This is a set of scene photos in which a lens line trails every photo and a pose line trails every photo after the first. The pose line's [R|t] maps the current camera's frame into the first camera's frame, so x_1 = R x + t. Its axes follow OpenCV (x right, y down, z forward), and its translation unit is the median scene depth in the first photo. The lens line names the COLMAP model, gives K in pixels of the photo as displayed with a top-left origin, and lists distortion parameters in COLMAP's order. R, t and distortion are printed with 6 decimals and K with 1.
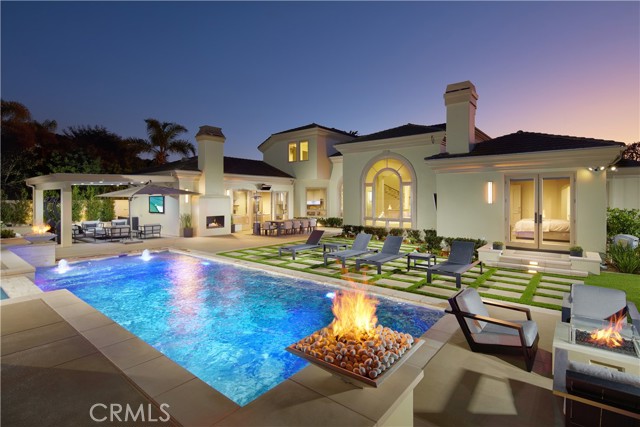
lens RADIAL K [[315.7, 0, 328.6], [0, 315.7, 204.3], [0, 0, 1]] dist [0.000272, -0.000004]
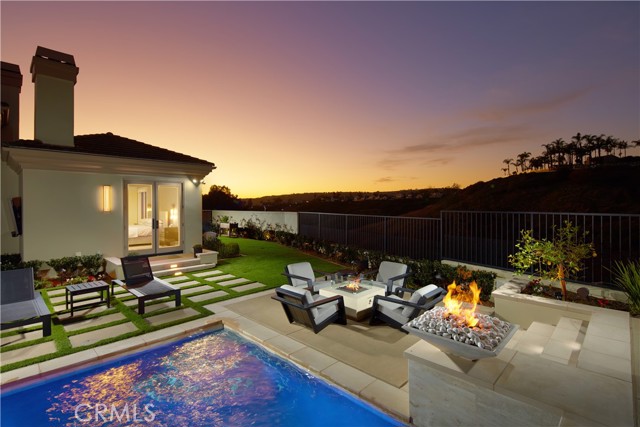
lens RADIAL K [[305.5, 0, 322.2], [0, 305.5, 193.3], [0, 0, 1]] dist [-0.000998, -0.000358]
pose [[0.113562, 0.029974, 0.993079, -0.252892], [0.024436, 0.999158, -0.032952, -0.007920], [-0.993230, 0.028009, 0.112734, 0.318257]]
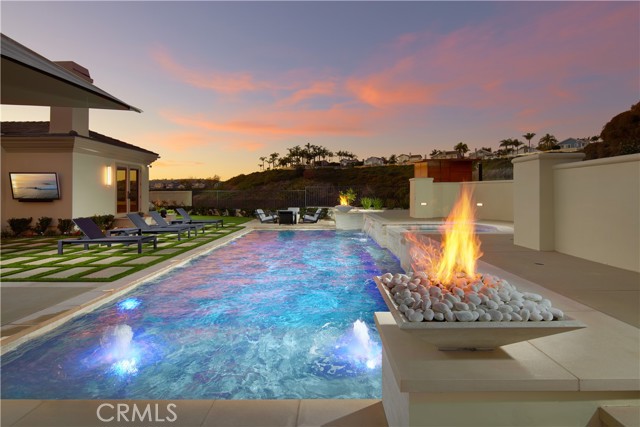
lens RADIAL K [[305.5, 0, 322.2], [0, 305.5, 193.3], [0, 0, 1]] dist [-0.000998, -0.000358]
pose [[-0.607136, 0.001372, 0.794597, -1.003093], [0.019984, 0.999709, 0.013543, 0.037607], [-0.794346, 0.024102, -0.606987, 1.154043]]
